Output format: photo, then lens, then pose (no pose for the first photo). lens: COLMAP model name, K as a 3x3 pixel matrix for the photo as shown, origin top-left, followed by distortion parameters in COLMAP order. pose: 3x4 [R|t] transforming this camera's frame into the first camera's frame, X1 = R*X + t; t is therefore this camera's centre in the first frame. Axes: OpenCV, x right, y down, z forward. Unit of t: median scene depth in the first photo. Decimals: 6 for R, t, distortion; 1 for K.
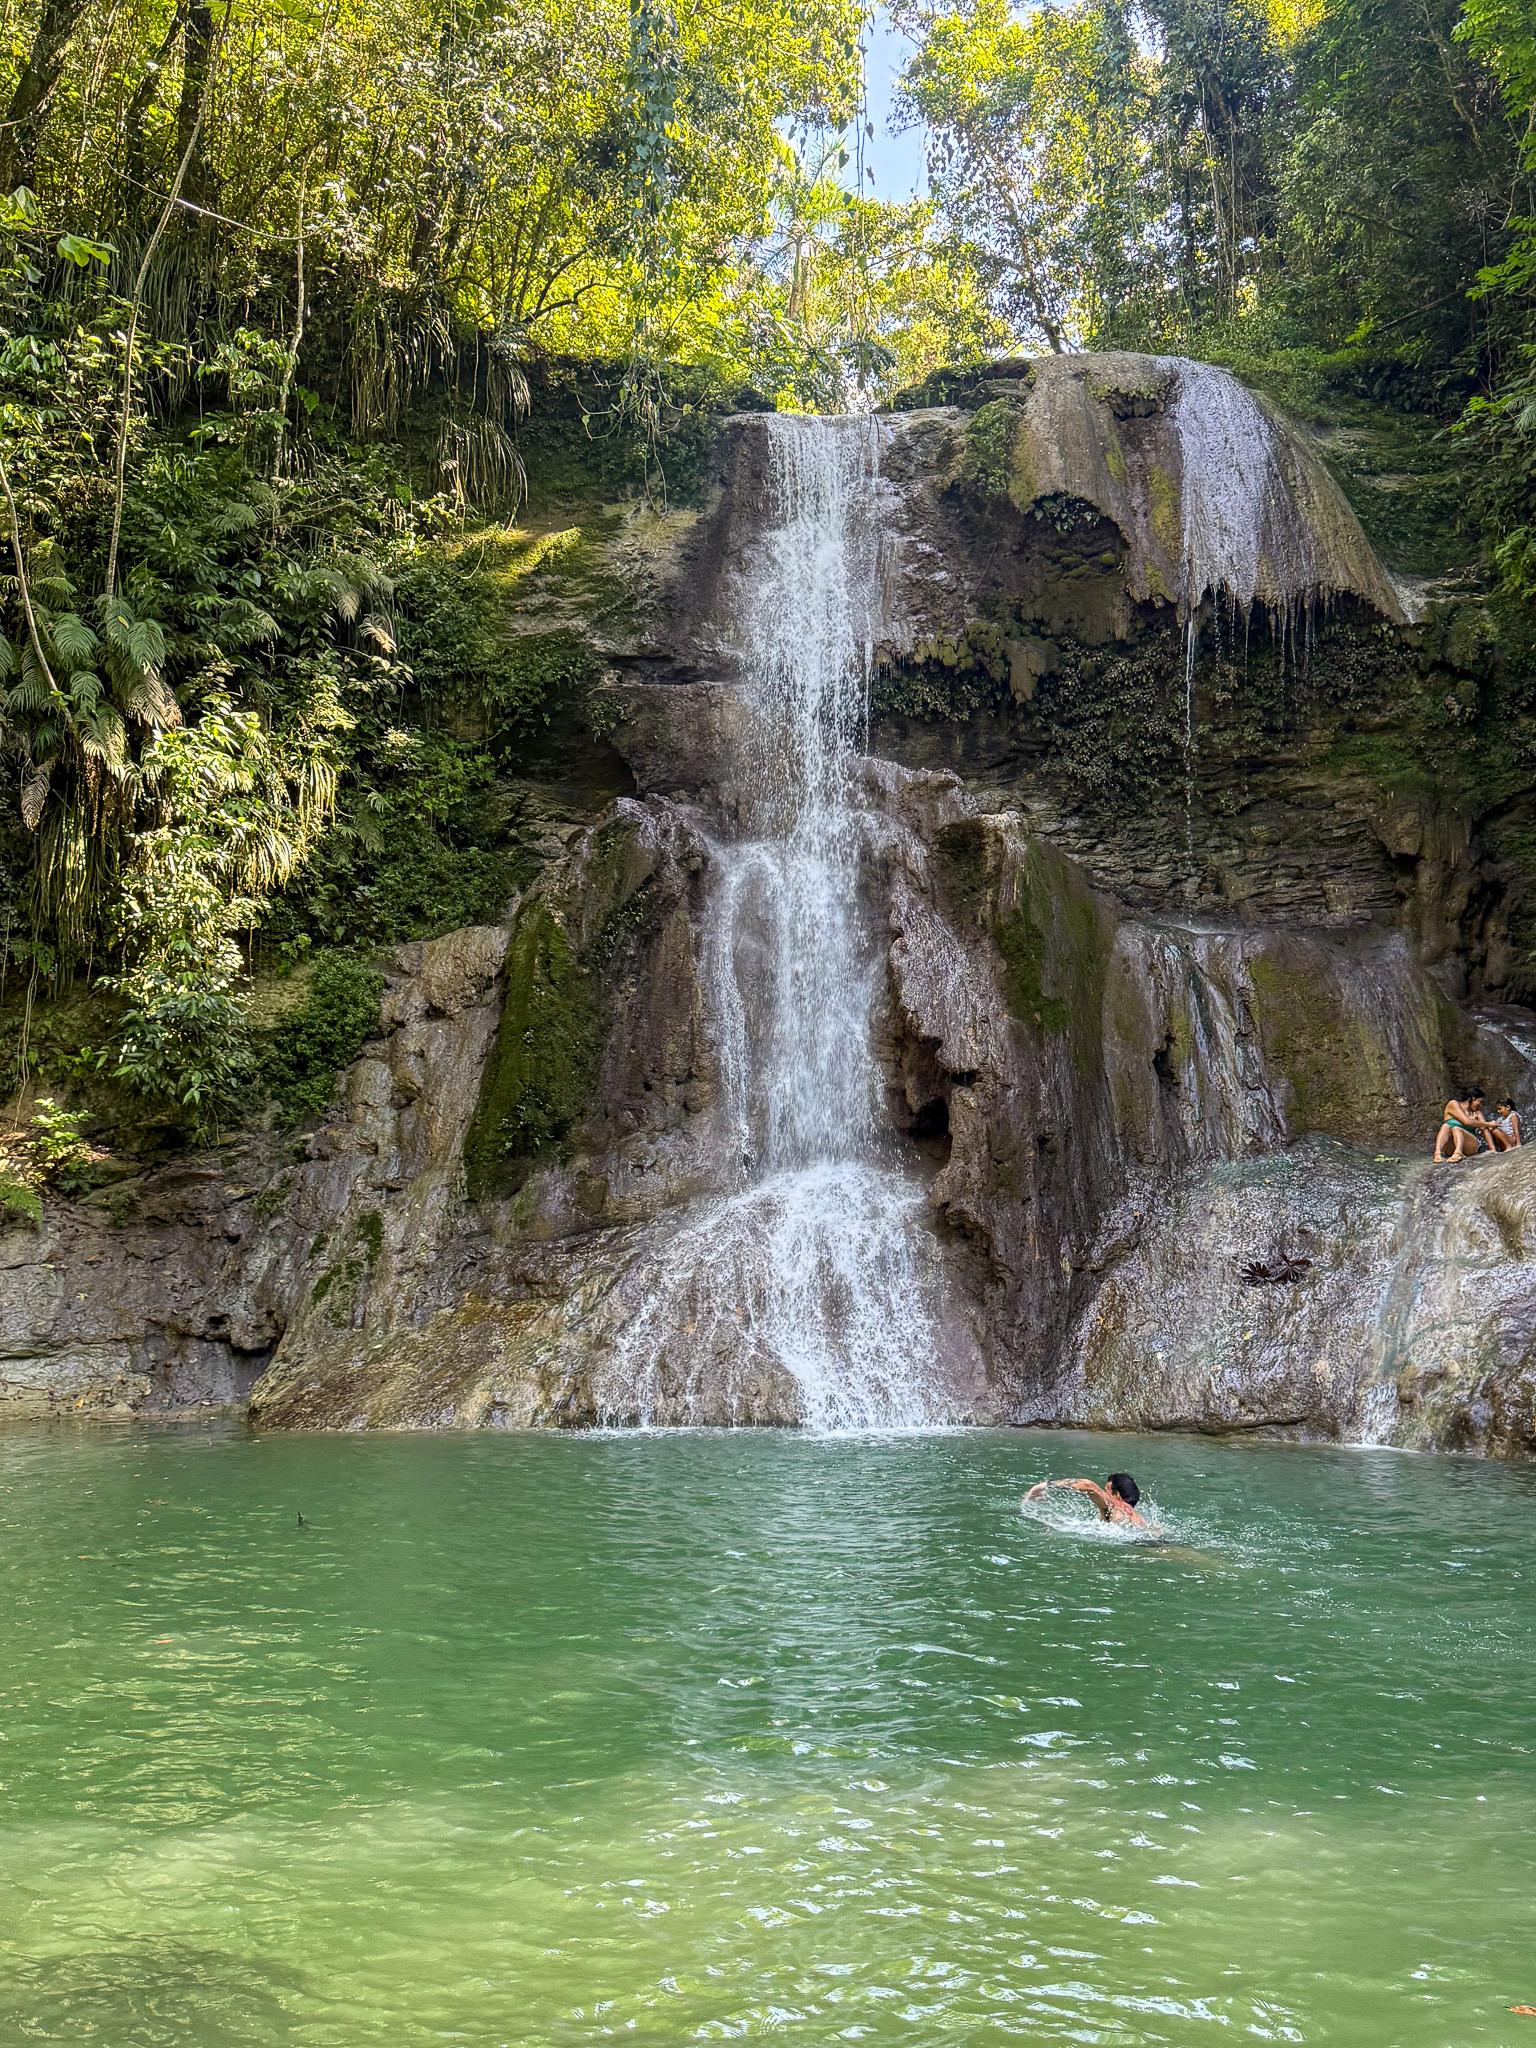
lens RADIAL K [[1895.5, 0, 766.7], [0, 1895.5, 1014.0], [0, 0, 1]] dist [0.173571, -0.272155]
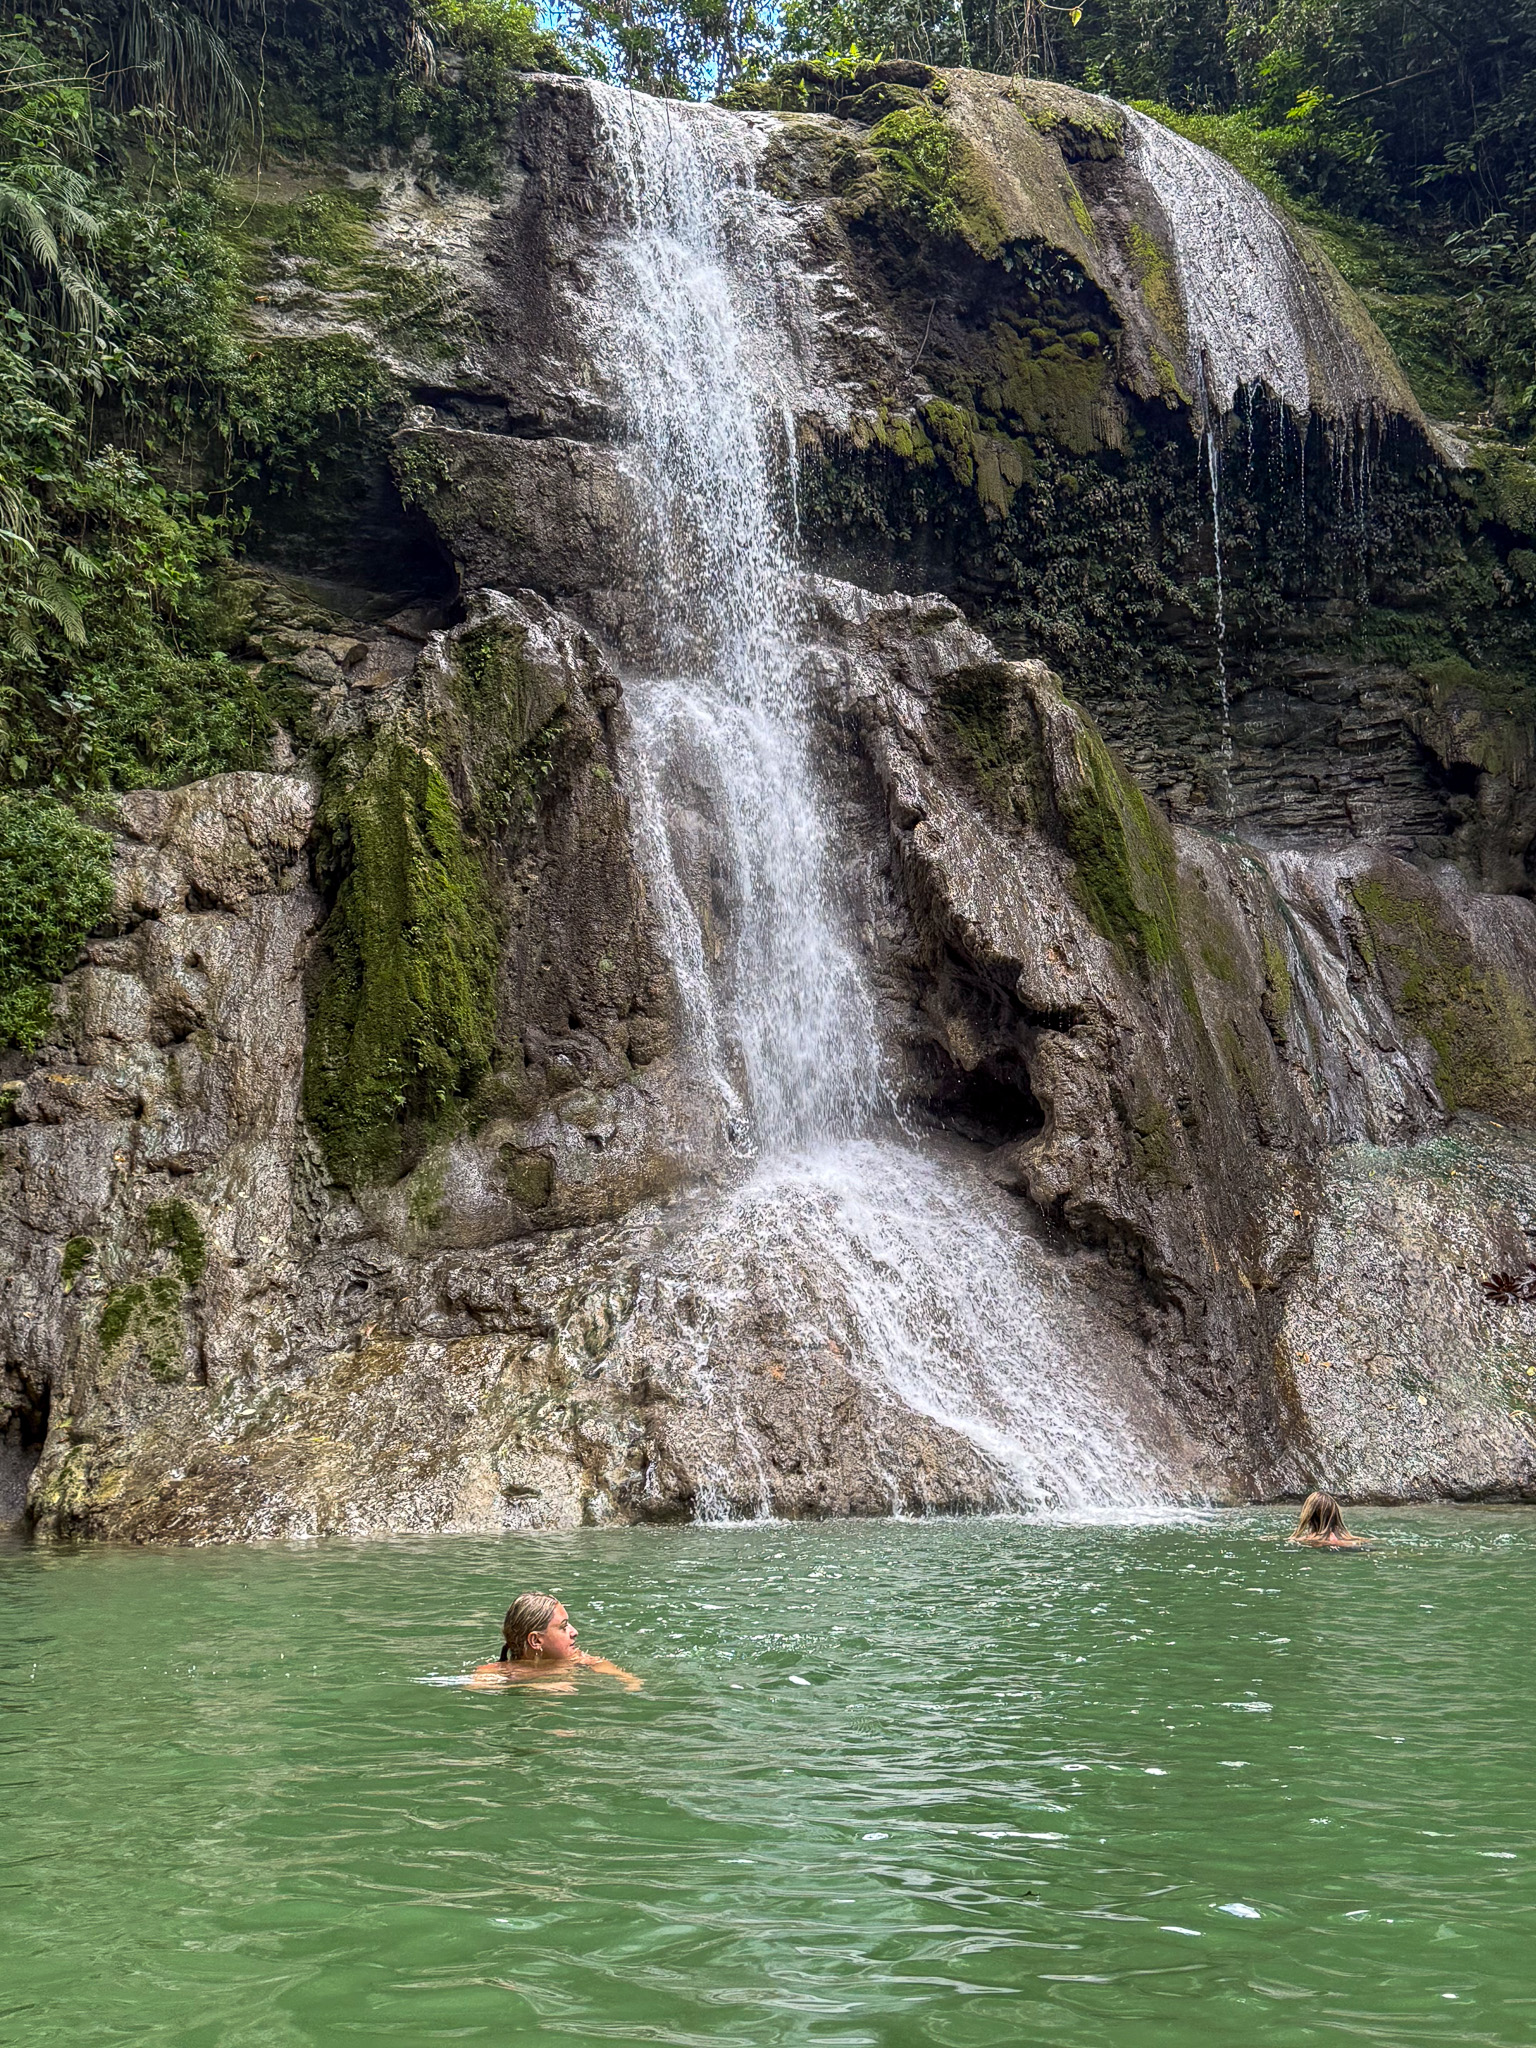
lens RADIAL K [[2444.2, 0, 768.0], [0, 2444.2, 1024.0], [0, 0, 1]] dist [0.221069, -0.510865]
pose [[0.943653, 0.034632, 0.329120, -0.249971], [-0.027841, 0.999291, -0.025326, 0.052676], [-0.329764, 0.014735, 0.943948, 0.161132]]
